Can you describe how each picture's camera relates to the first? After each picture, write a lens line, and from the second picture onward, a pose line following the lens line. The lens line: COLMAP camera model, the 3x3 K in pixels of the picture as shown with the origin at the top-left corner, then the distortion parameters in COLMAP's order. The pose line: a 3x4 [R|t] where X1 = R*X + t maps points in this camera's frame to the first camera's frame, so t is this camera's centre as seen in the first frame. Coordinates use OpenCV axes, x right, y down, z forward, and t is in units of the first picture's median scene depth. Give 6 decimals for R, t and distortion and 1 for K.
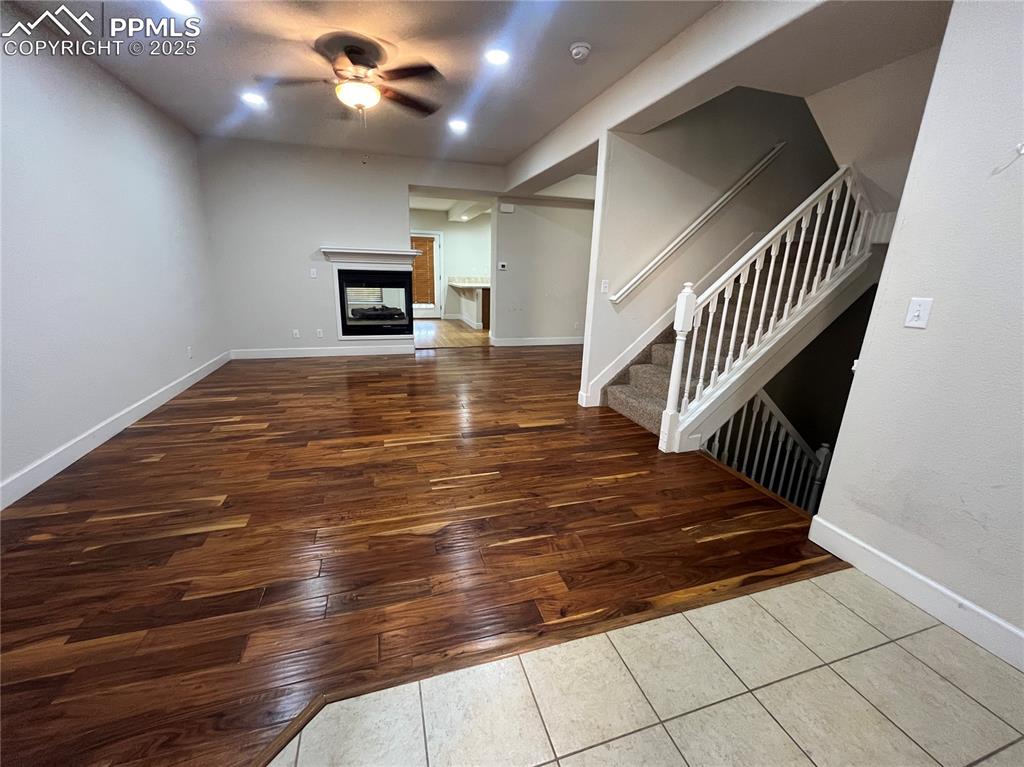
lens RADIAL K [[411.4, 0, 509.9], [0, 411.4, 387.3], [0, 0, 1]] dist [-0.009019, 0.001450]
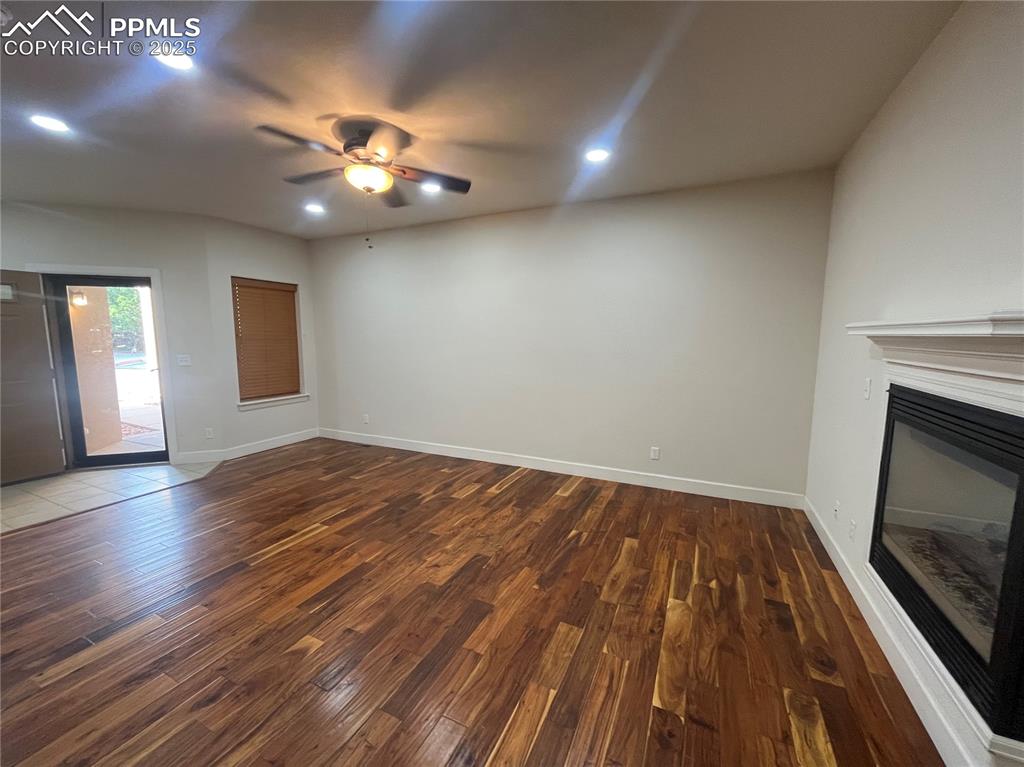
lens RADIAL K [[411.4, 0, 513.0], [0, 411.4, 384.4], [0, 0, 1]] dist [-0.009019, 0.001450]
pose [[-0.668711, 0.057466, -0.741299, 0.103074], [-0.230627, 0.931802, 0.280278, -0.526640], [0.706850, 0.358388, -0.609853, 1.651452]]
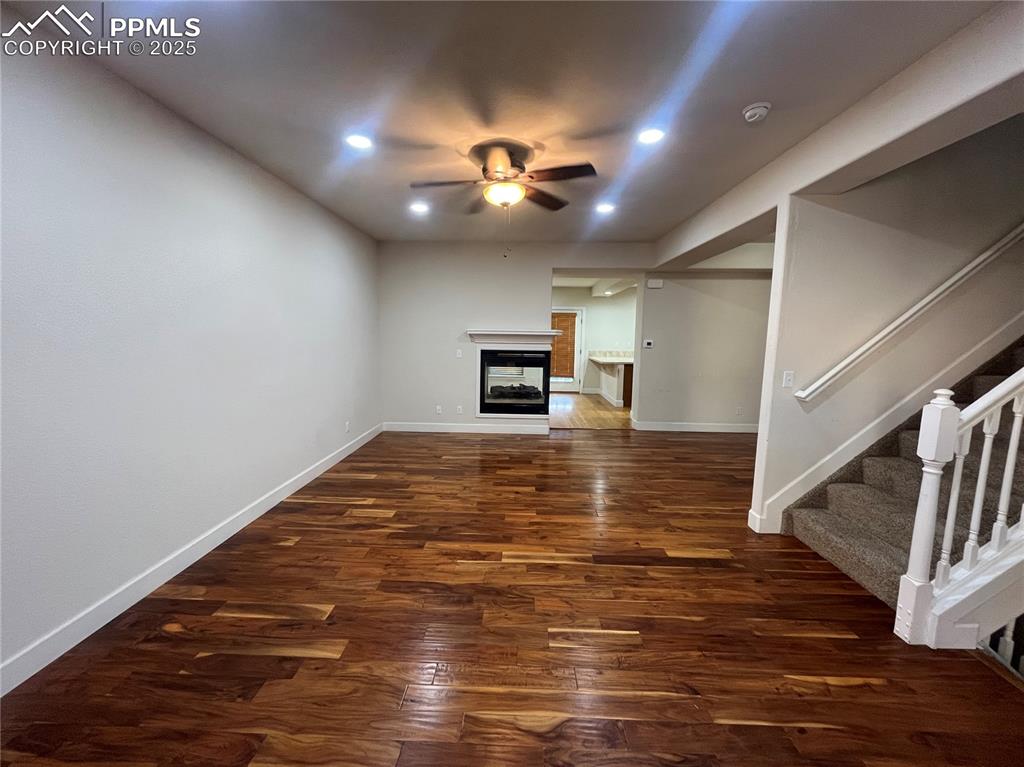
lens RADIAL K [[411.4, 0, 509.1], [0, 411.4, 385.7], [0, 0, 1]] dist [-0.009019, 0.001450]
pose [[0.943524, 0.024897, -0.330368, -0.011407], [-0.077208, 0.986241, -0.146179, -0.086762], [0.322183, 0.163430, 0.932464, 0.117922]]
